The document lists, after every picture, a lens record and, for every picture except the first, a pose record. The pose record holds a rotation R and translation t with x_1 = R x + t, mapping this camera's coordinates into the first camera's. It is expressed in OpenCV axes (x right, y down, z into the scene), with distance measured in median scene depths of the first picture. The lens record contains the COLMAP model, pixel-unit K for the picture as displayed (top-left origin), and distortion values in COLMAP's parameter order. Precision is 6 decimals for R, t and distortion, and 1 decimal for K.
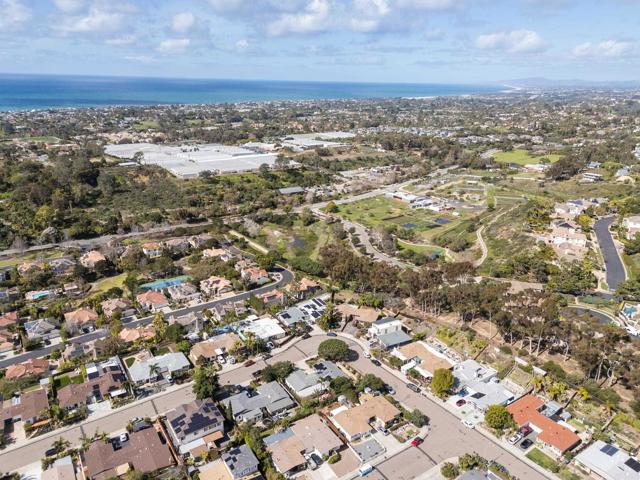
lens RADIAL K [[467.3, 0, 322.7], [0, 467.3, 243.5], [0, 0, 1]] dist [0.076006, -0.061562]
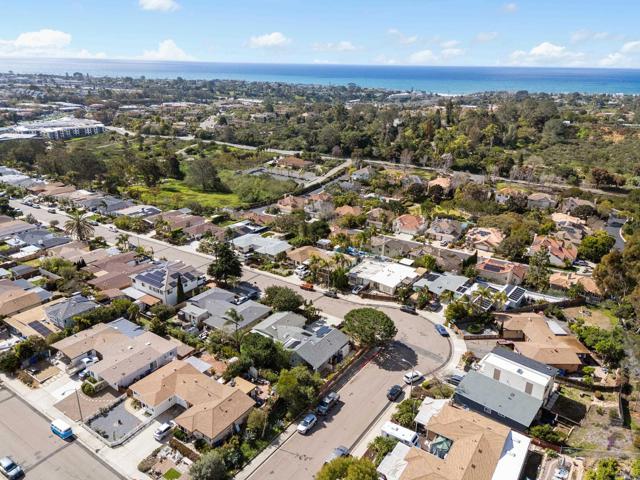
lens RADIAL K [[467.3, 0, 323.7], [0, 467.3, 238.8], [0, 0, 1]] dist [0.076006, -0.061562]
pose [[0.364292, 0.309092, -0.878495, 0.416589], [-0.317609, 0.927996, 0.194803, 0.036954], [0.875452, 0.208053, 0.436232, 0.640021]]
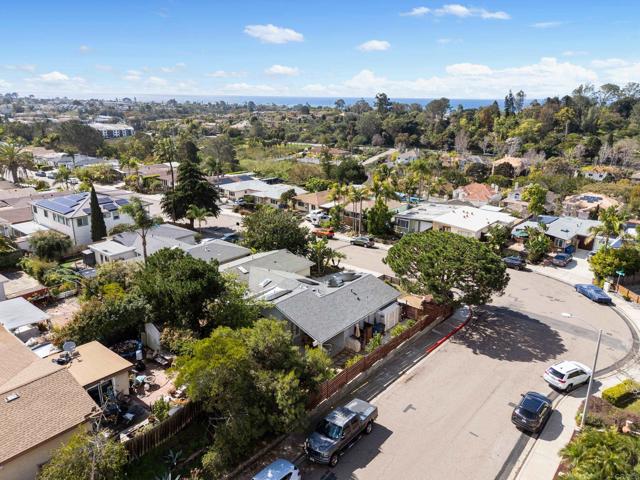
lens RADIAL K [[467.3, 0, 324.2], [0, 467.3, 240.8], [0, 0, 1]] dist [0.076006, -0.061562]
pose [[0.284658, 0.261870, -0.922168, 0.213675], [-0.326841, 0.930839, 0.163442, 0.176313], [0.901191, 0.254877, 0.350561, 0.784899]]
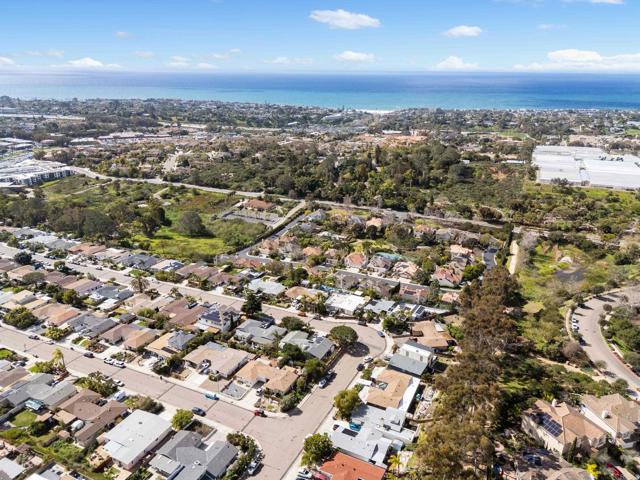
lens RADIAL K [[467.3, 0, 321.6], [0, 467.3, 239.4], [0, 0, 1]] dist [0.076006, -0.061562]
pose [[0.488094, 0.275950, -0.828019, 0.737566], [-0.286642, 0.946762, 0.146556, -0.106014], [0.824379, 0.165812, 0.541207, 0.334079]]
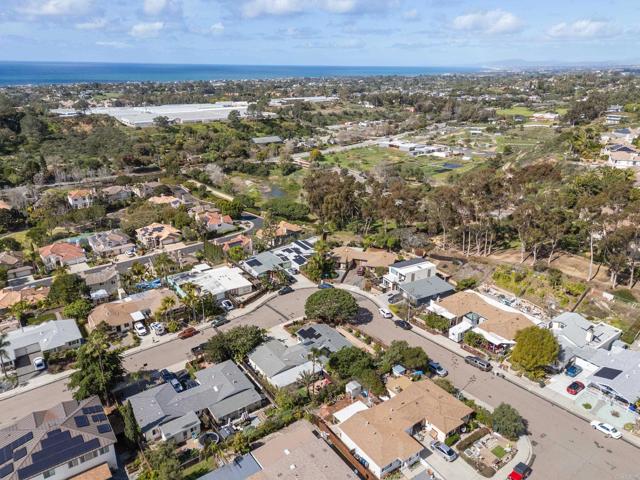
lens RADIAL K [[467.3, 0, 317.4], [0, 467.3, 238.8], [0, 0, 1]] dist [0.076006, -0.061562]
pose [[0.999301, -0.028408, 0.024304, -0.005753], [0.027962, 0.999438, 0.018496, 0.119864], [-0.024815, -0.017804, 0.999534, 0.376198]]
